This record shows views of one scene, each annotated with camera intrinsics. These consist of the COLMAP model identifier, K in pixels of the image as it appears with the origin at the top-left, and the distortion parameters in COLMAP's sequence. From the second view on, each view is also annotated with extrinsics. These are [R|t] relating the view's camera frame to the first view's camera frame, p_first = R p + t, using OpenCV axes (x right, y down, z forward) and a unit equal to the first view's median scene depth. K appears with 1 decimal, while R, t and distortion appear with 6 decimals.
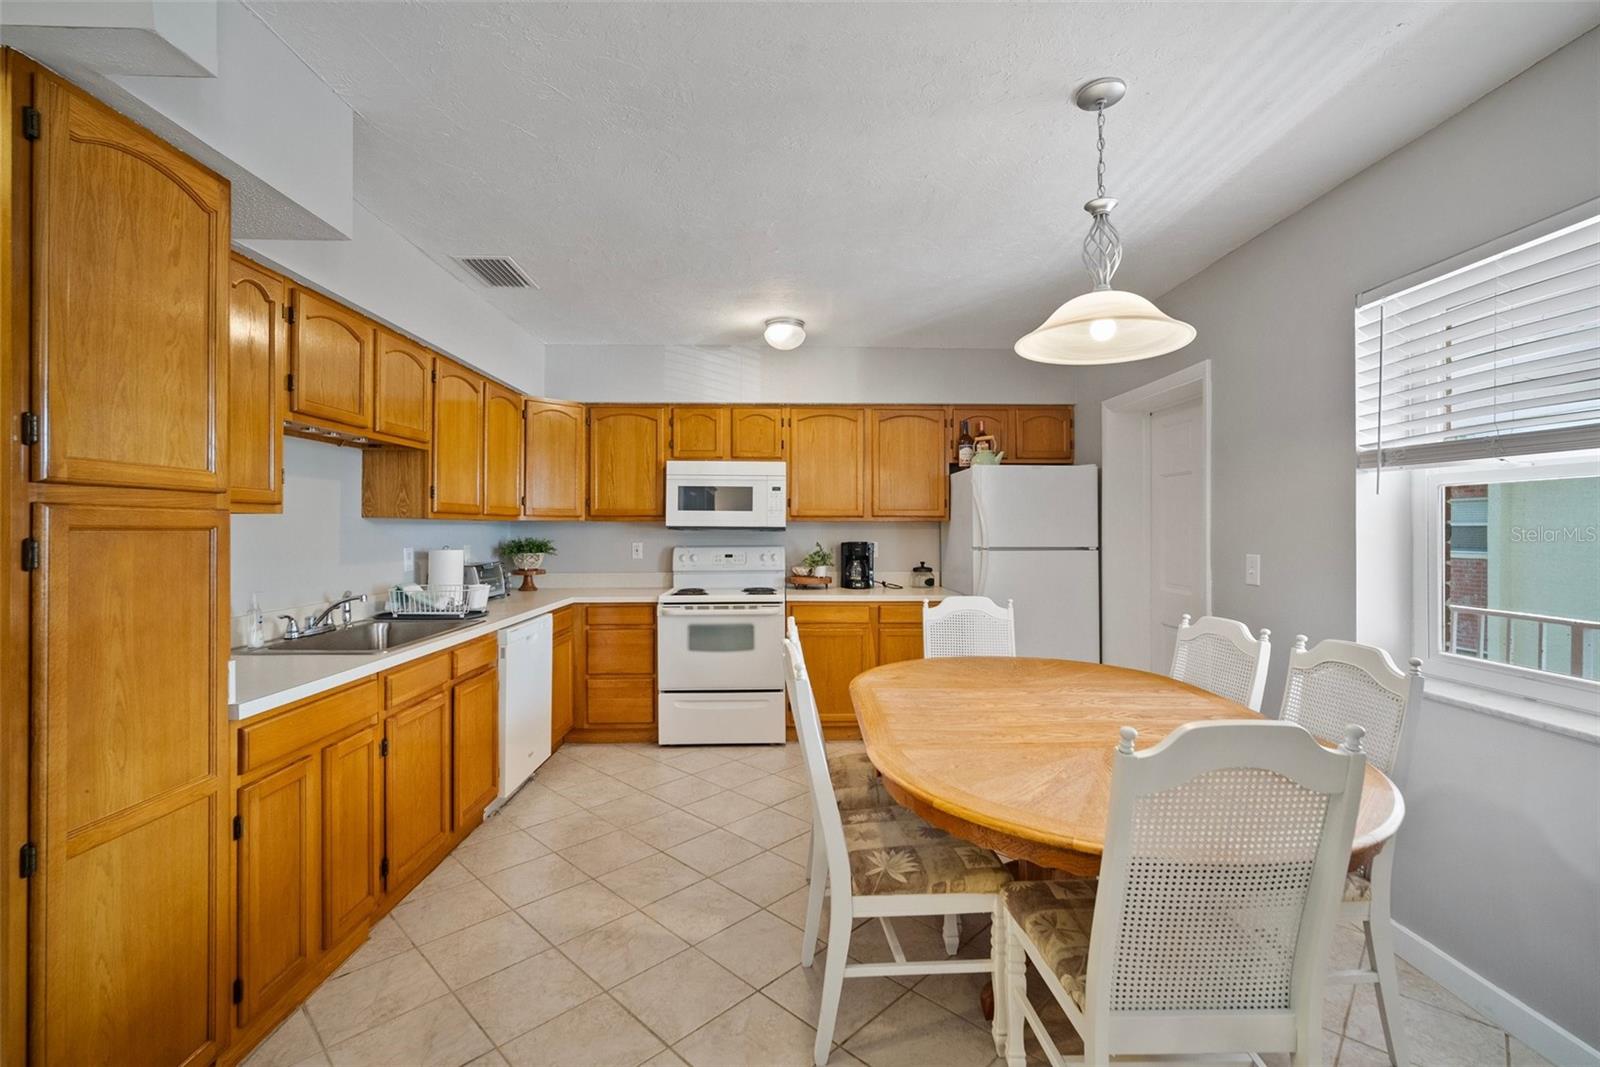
lens RADIAL K [[706.1, 0, 801.1], [0, 706.1, 527.0], [0, 0, 1]] dist [-0.013408, 0.004194]
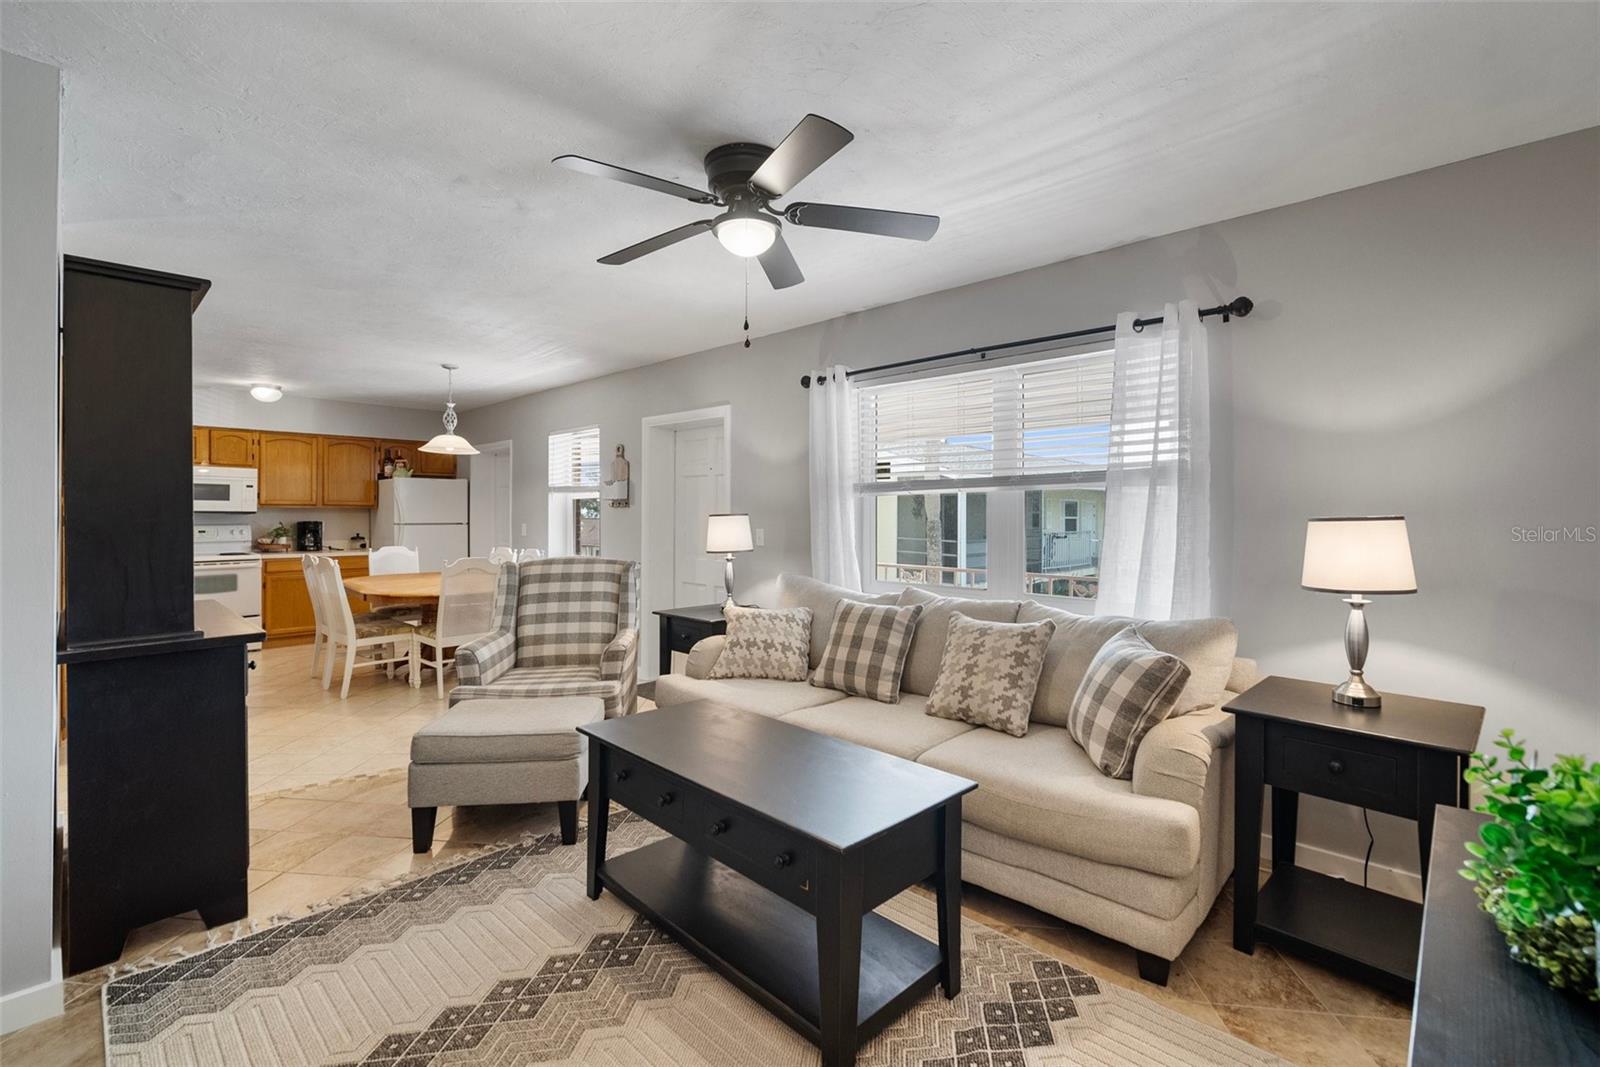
lens RADIAL K [[706.1, 0, 814.0], [0, 706.1, 510.3], [0, 0, 1]] dist [-0.013408, 0.004194]
pose [[0.697563, 0.004165, 0.716512, -0.310696], [-0.004691, 0.999988, -0.001246, -0.007365], [-0.716508, -0.002492, 0.697574, -1.072322]]
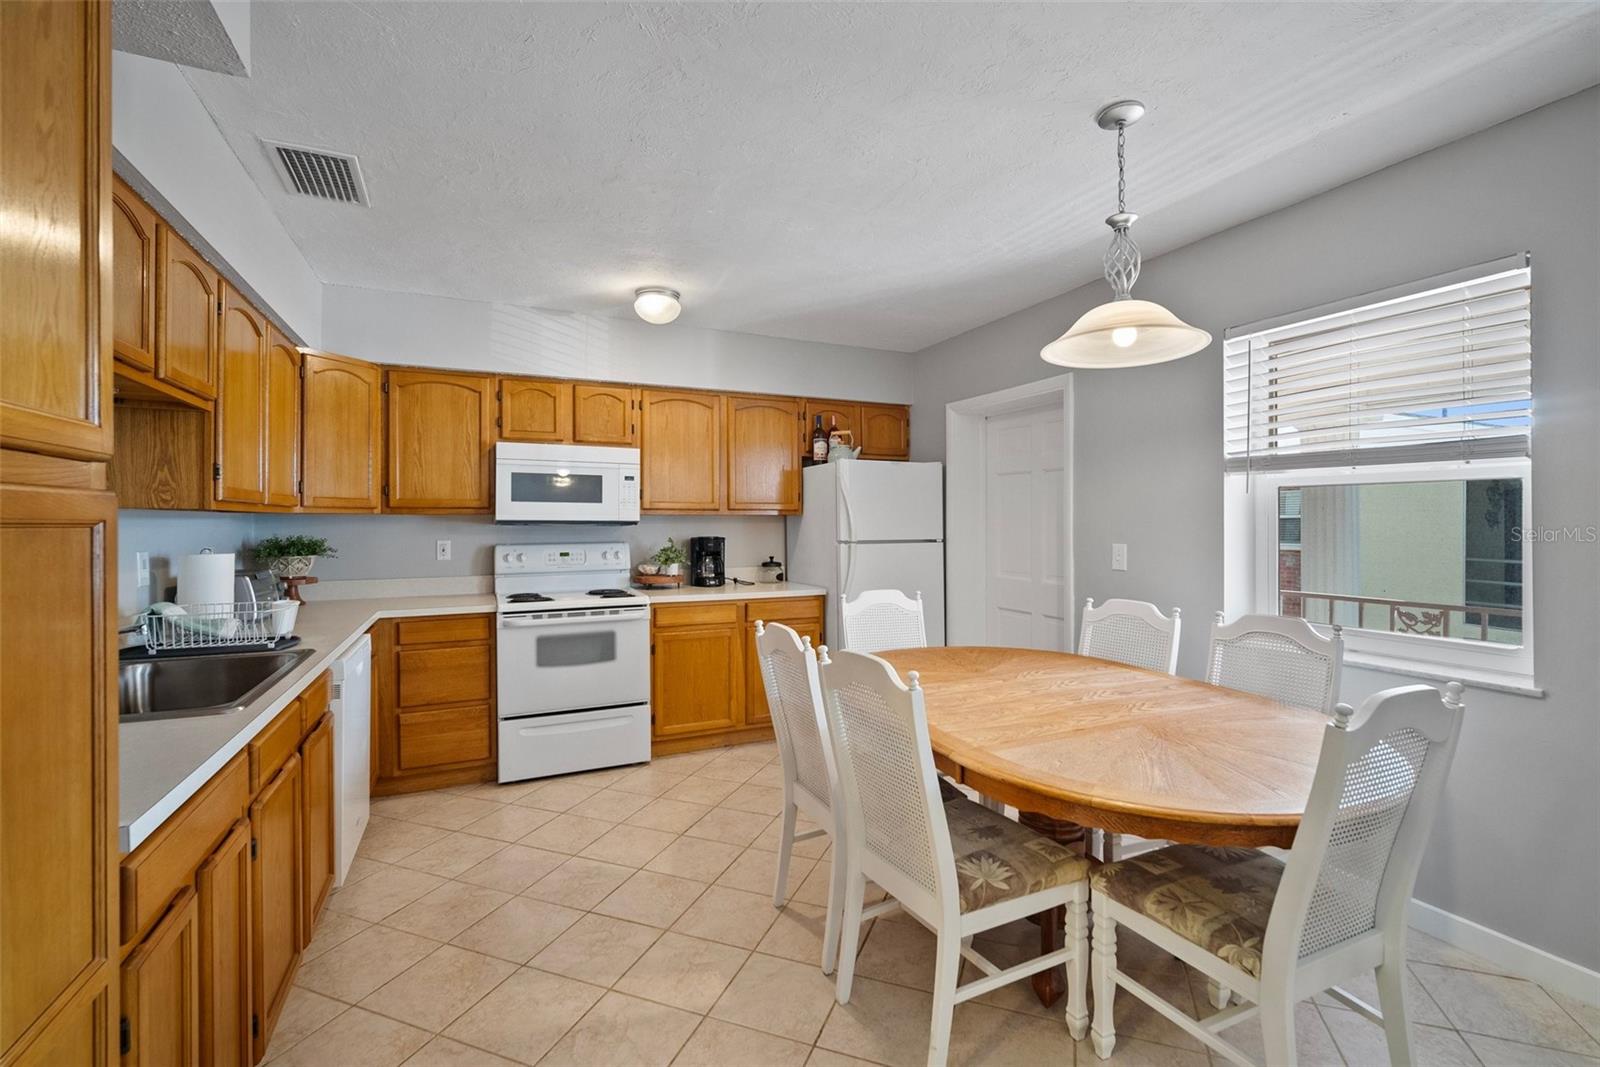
lens RADIAL K [[706.1, 0, 806.0], [0, 706.1, 524.0], [0, 0, 1]] dist [-0.013408, 0.004194]
pose [[0.915797, -0.003219, 0.401627, -0.218743], [0.001545, 0.999989, 0.004492, 0.000125], [-0.401637, -0.003493, 0.915792, 0.103181]]
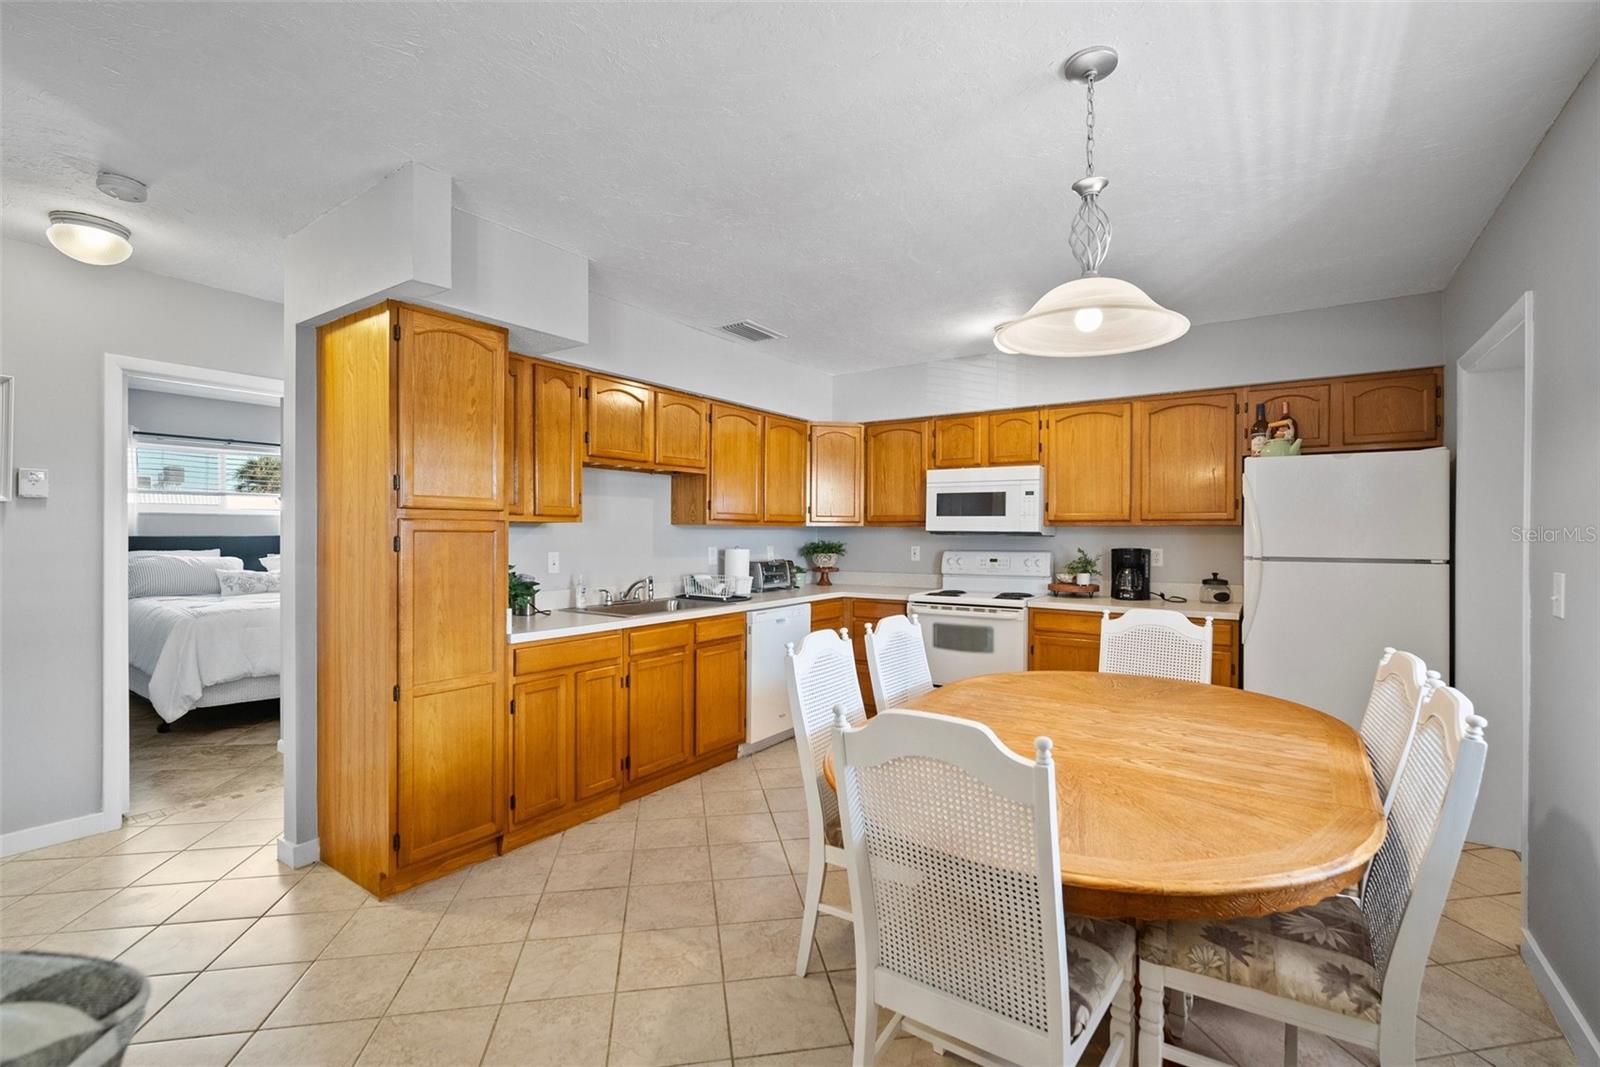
lens RADIAL K [[706.1, 0, 790.1], [0, 706.1, 536.3], [0, 0, 1]] dist [-0.013408, 0.004194]
pose [[0.806395, 0.004613, -0.591359, 0.321521], [-0.001456, 0.999982, 0.005815, 0.000945], [0.591375, -0.003828, 0.806388, 0.007176]]
